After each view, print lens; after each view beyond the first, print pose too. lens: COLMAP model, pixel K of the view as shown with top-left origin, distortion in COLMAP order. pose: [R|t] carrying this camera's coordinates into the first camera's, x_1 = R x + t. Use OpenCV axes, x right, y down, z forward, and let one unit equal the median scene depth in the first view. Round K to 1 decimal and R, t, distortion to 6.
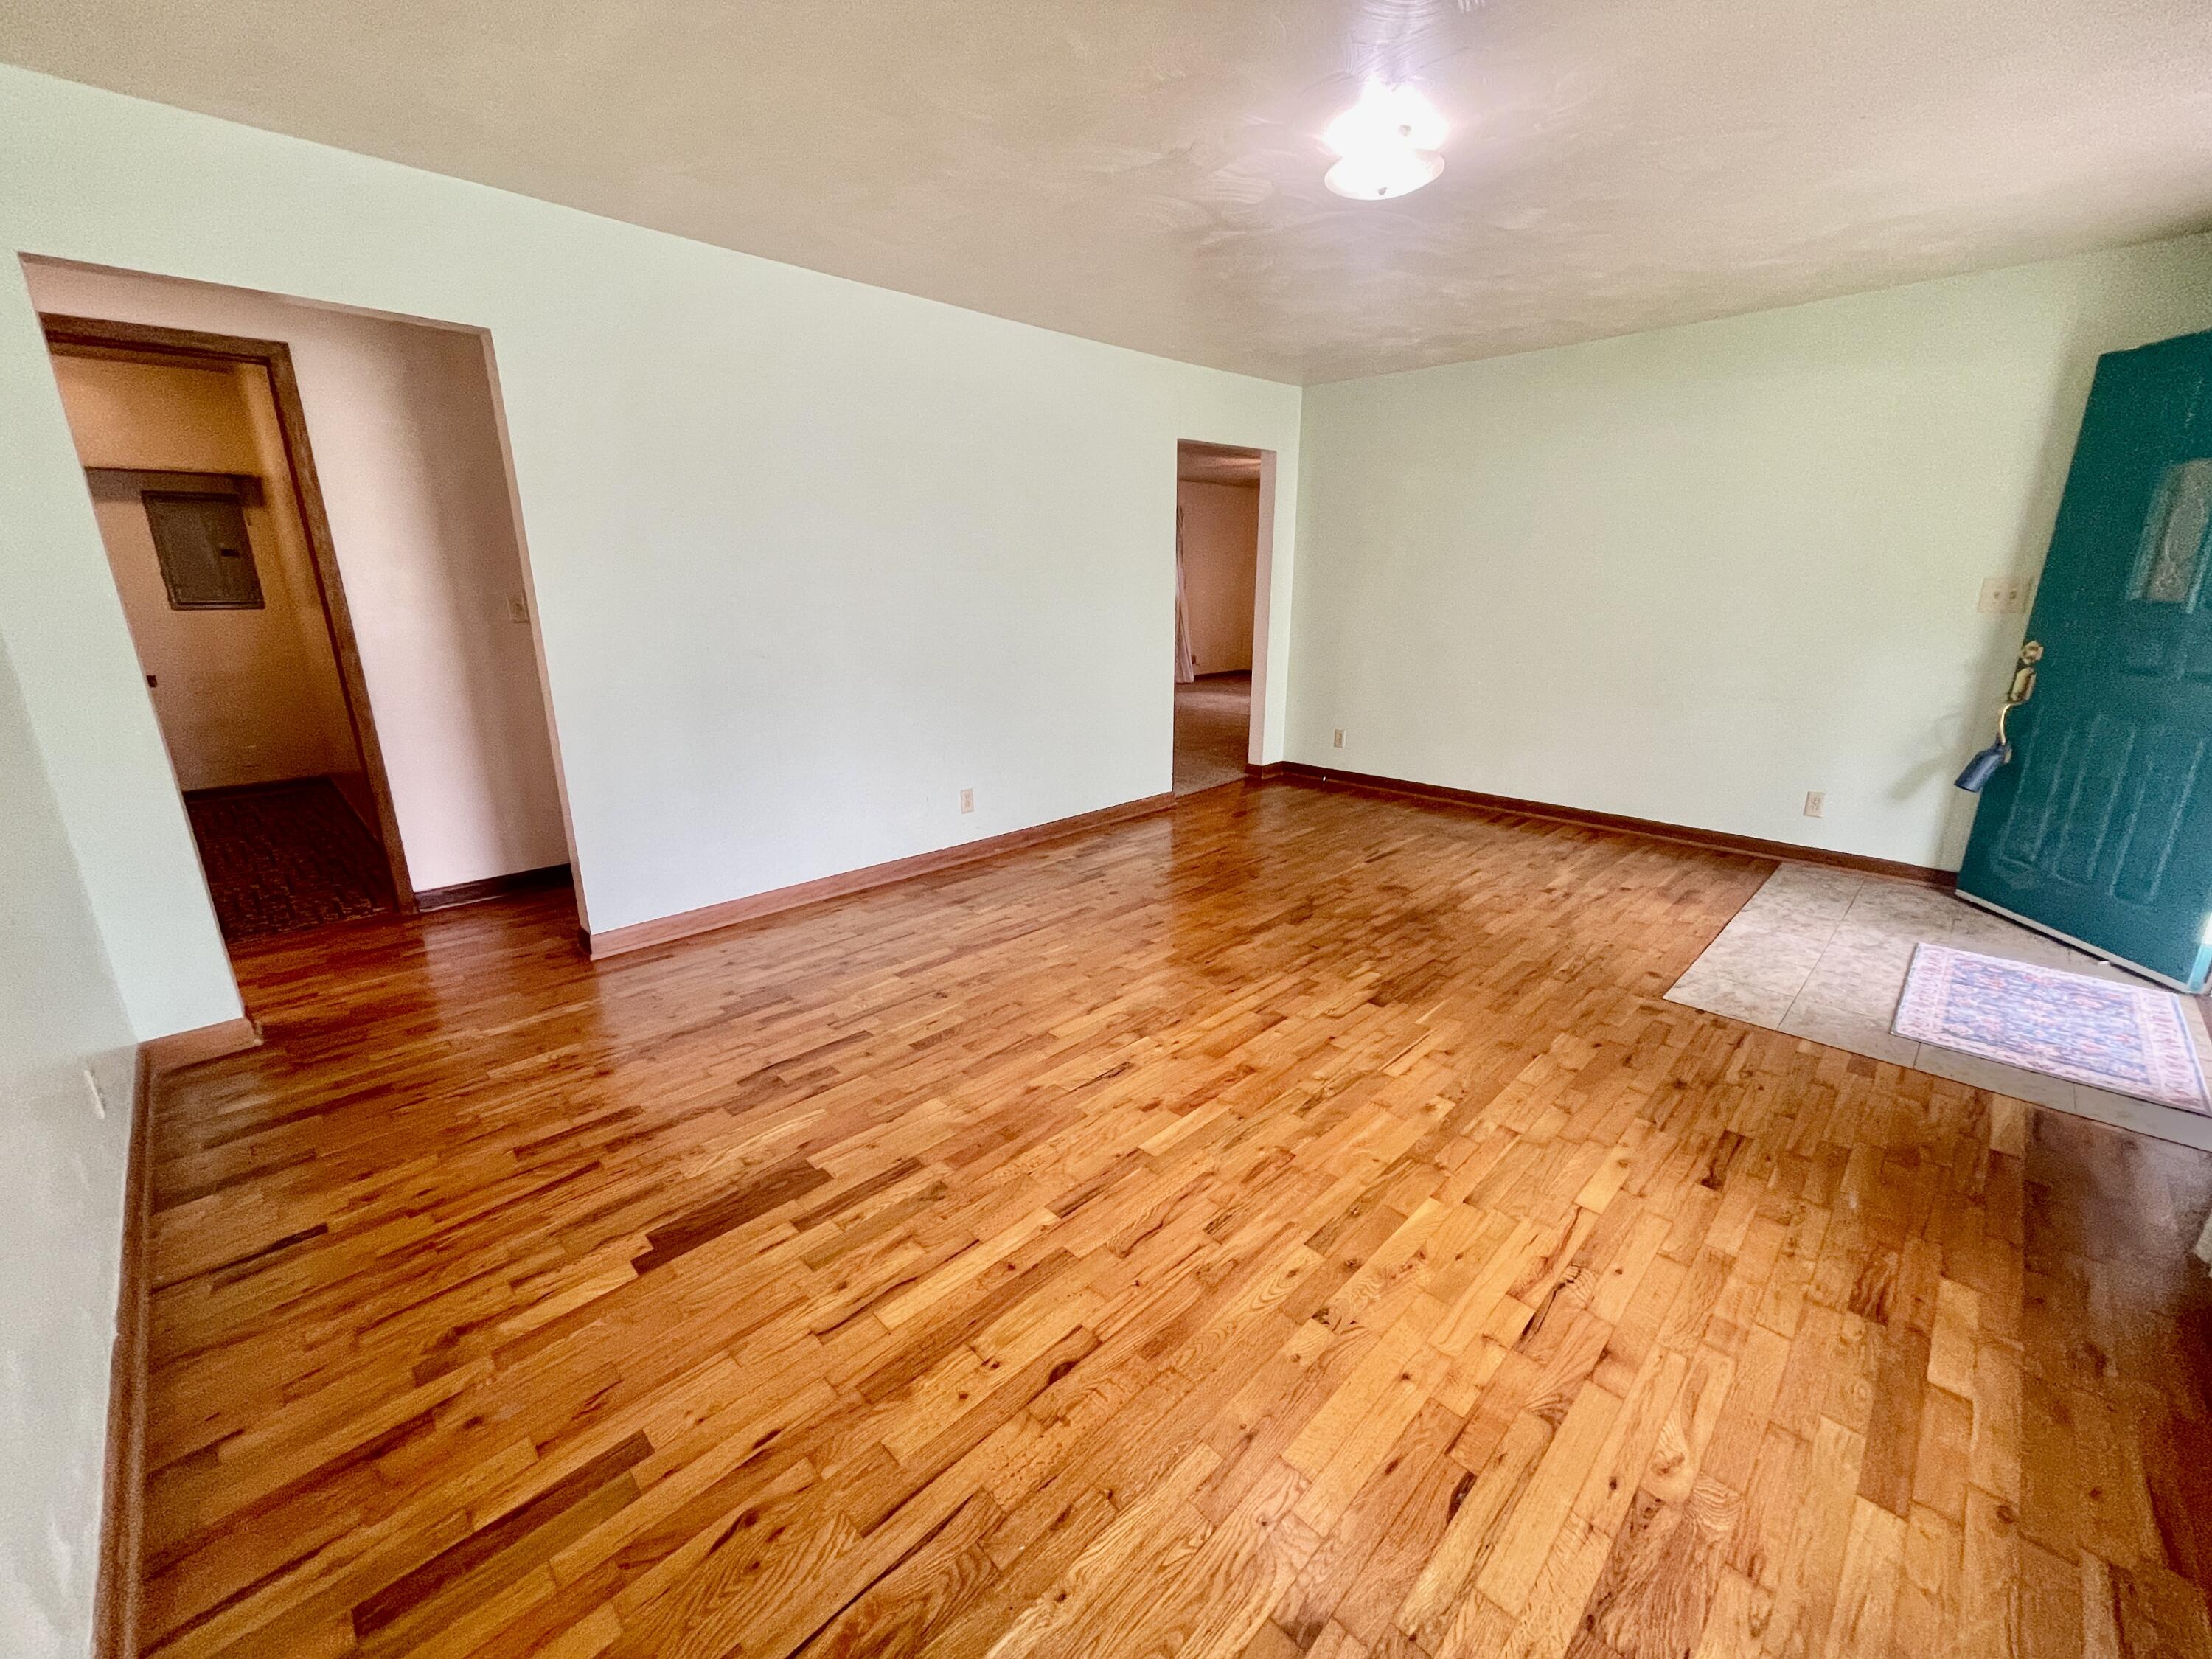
lens RADIAL K [[893.5, 0, 1102.6], [0, 893.5, 825.7], [0, 0, 1]] dist [-0.000930, -0.001018]
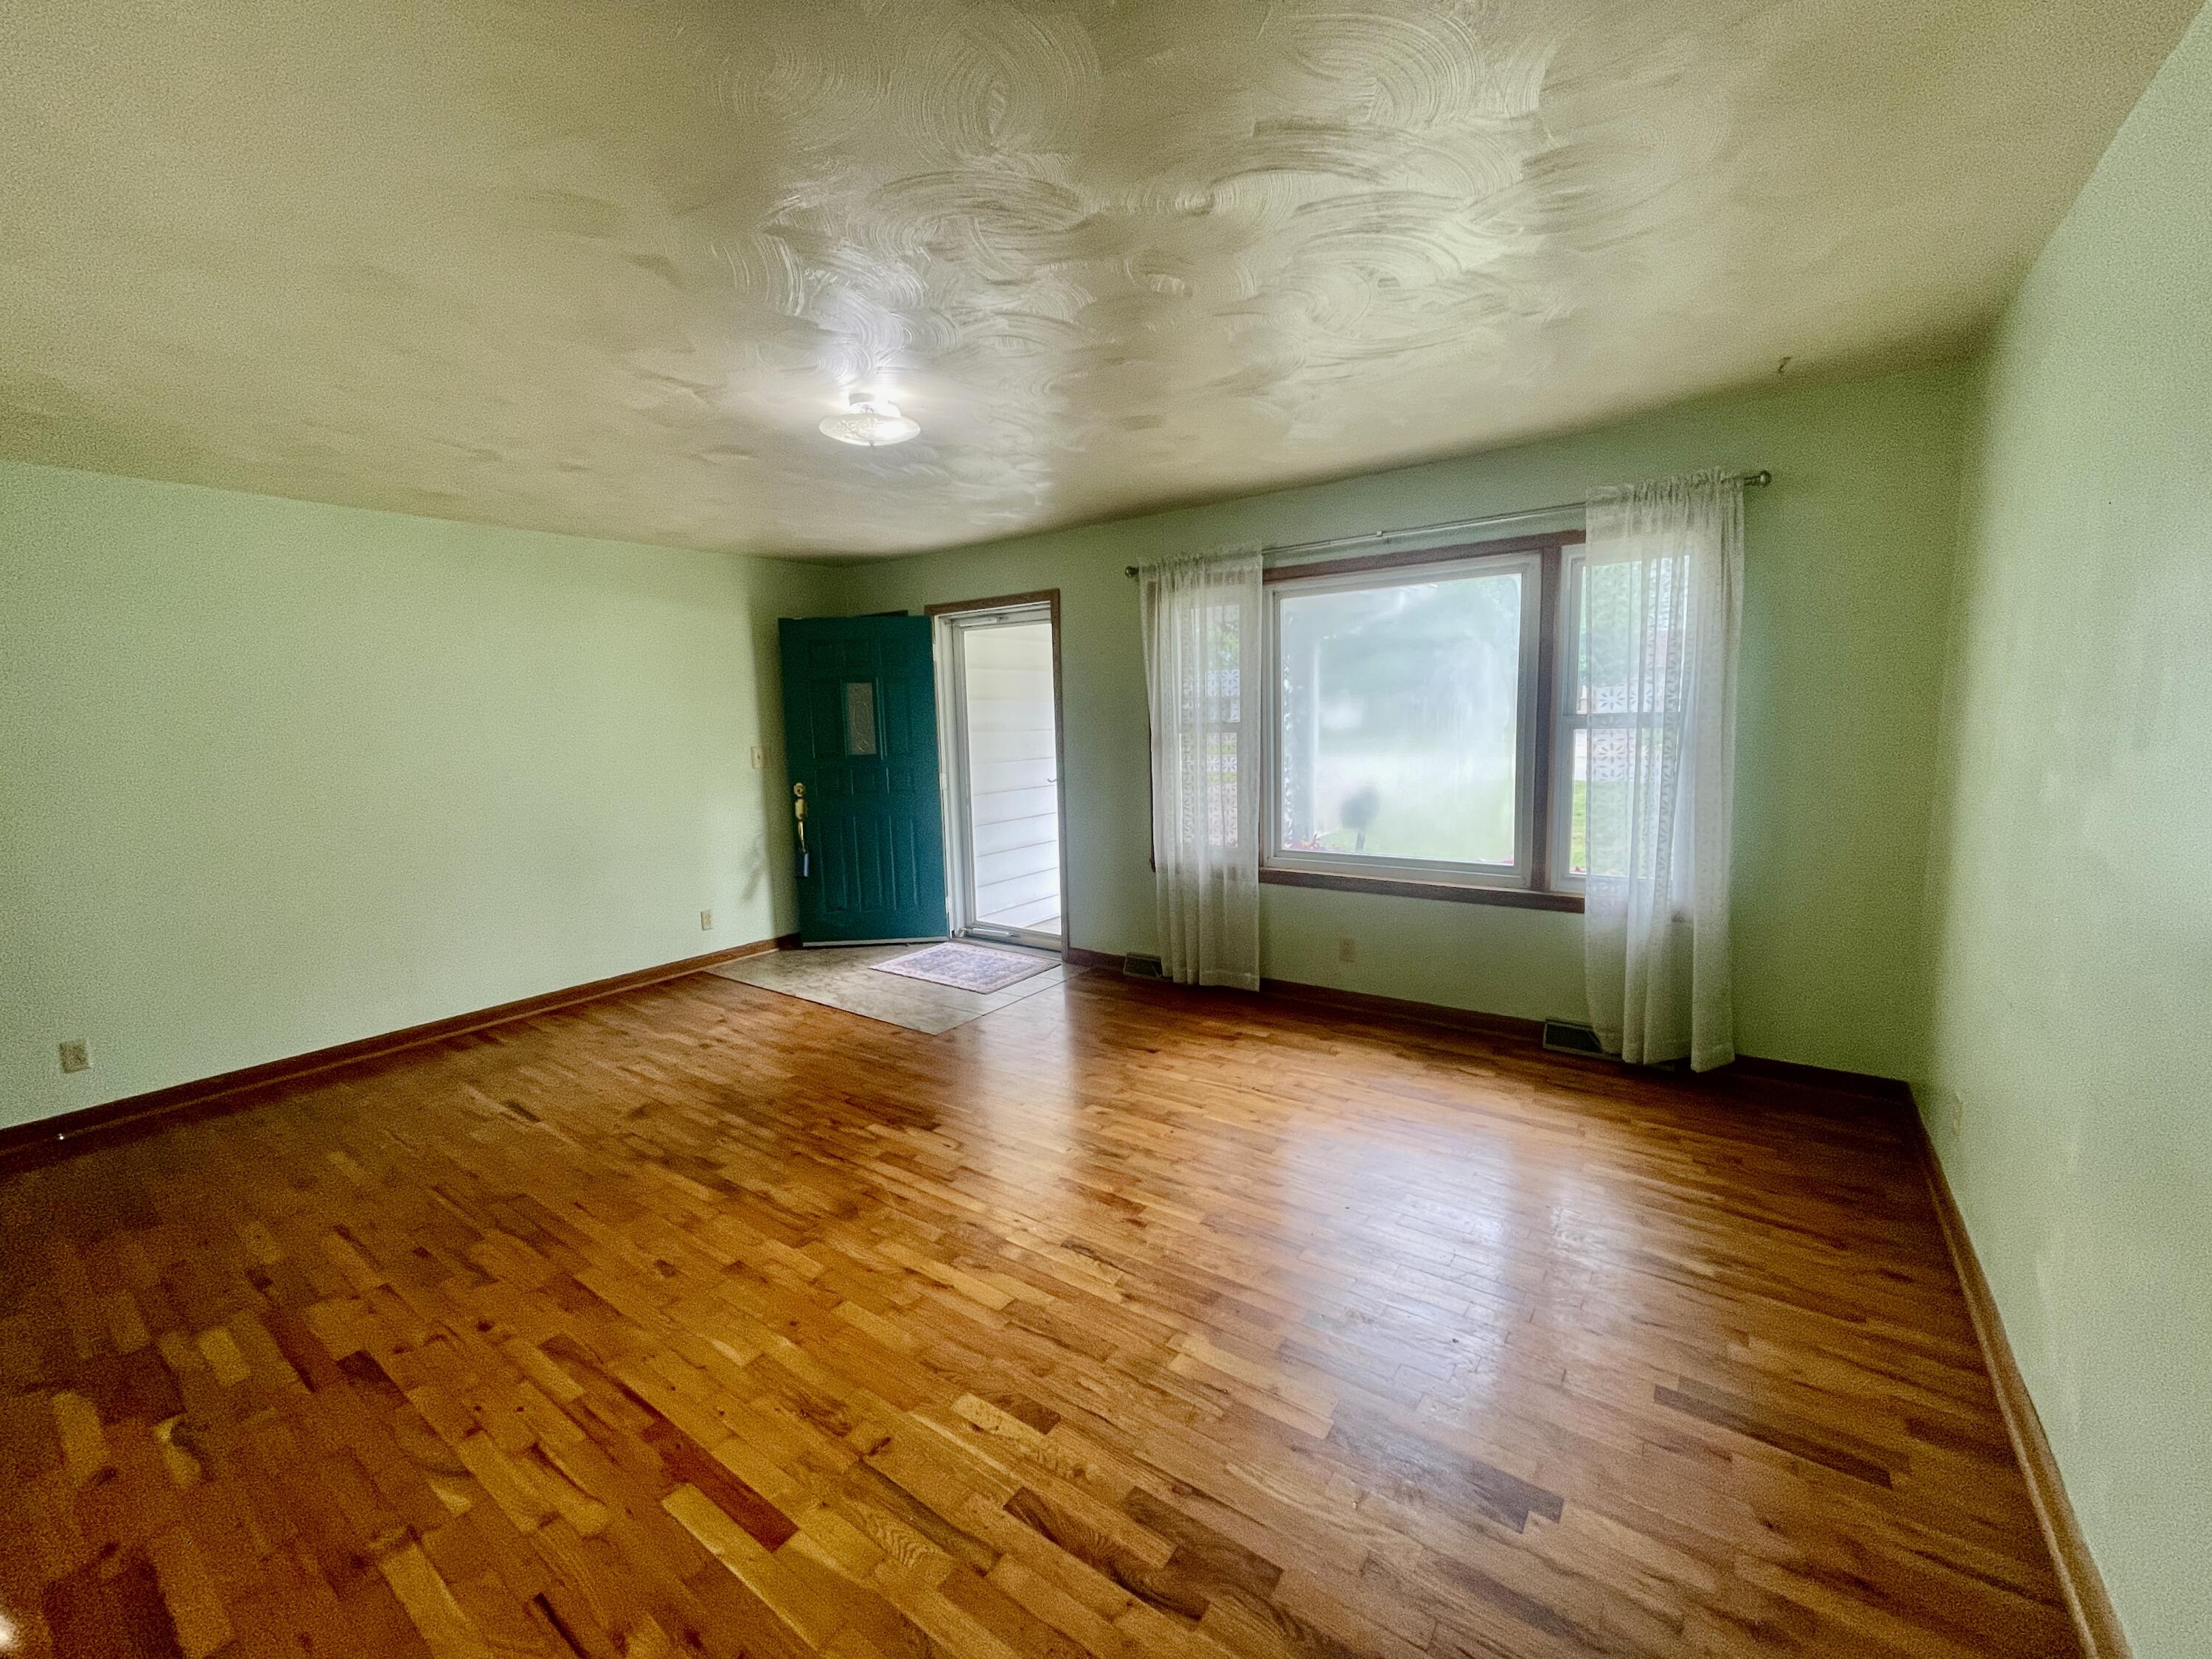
lens RADIAL K [[893.5, 0, 1106.4], [0, 893.5, 824.5], [0, 0, 1]] dist [-0.000930, -0.001018]
pose [[-0.164827, -0.112082, 0.979934, -0.709811], [0.296092, 0.942076, 0.157555, -0.243943], [-0.940831, 0.316119, -0.122093, 0.750726]]
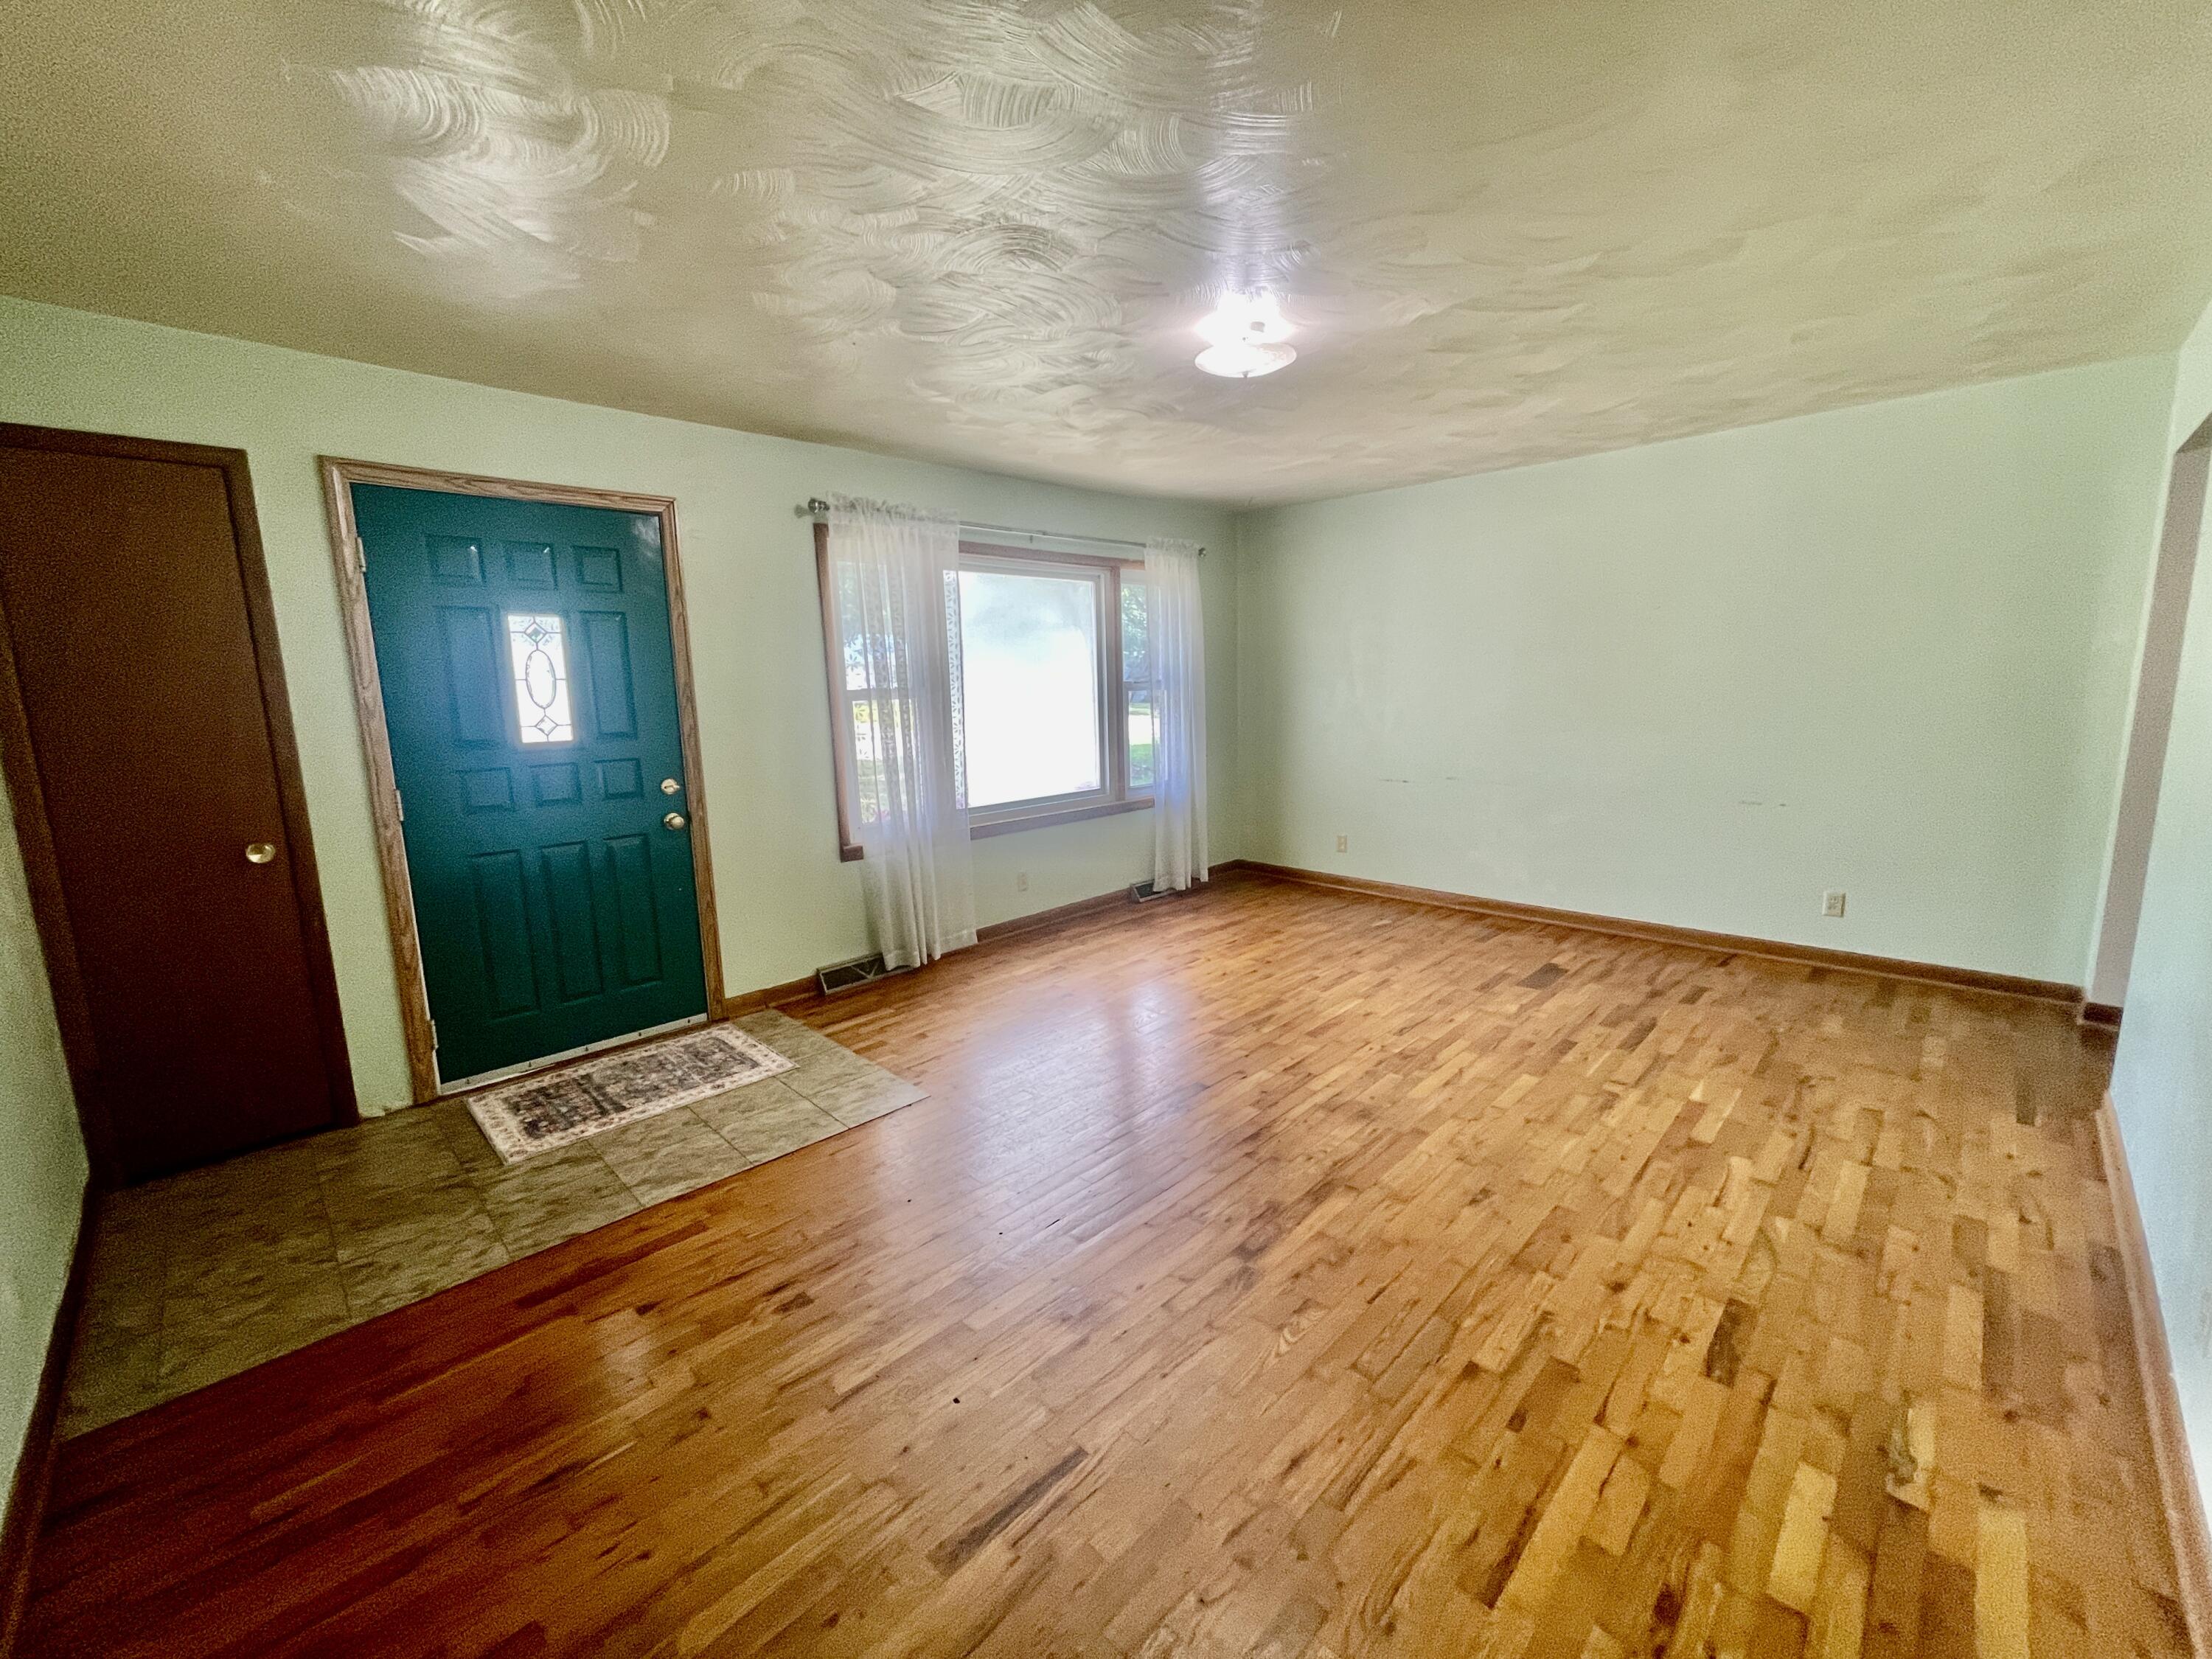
lens RADIAL K [[893.5, 0, 1112.7], [0, 893.5, 820.7], [0, 0, 1]] dist [-0.000930, -0.001018]
pose [[-0.999418, 0.031886, -0.012103, 0.383370], [0.023897, 0.907886, 0.418535, -0.500517], [0.024334, 0.418002, -0.908120, 1.694808]]
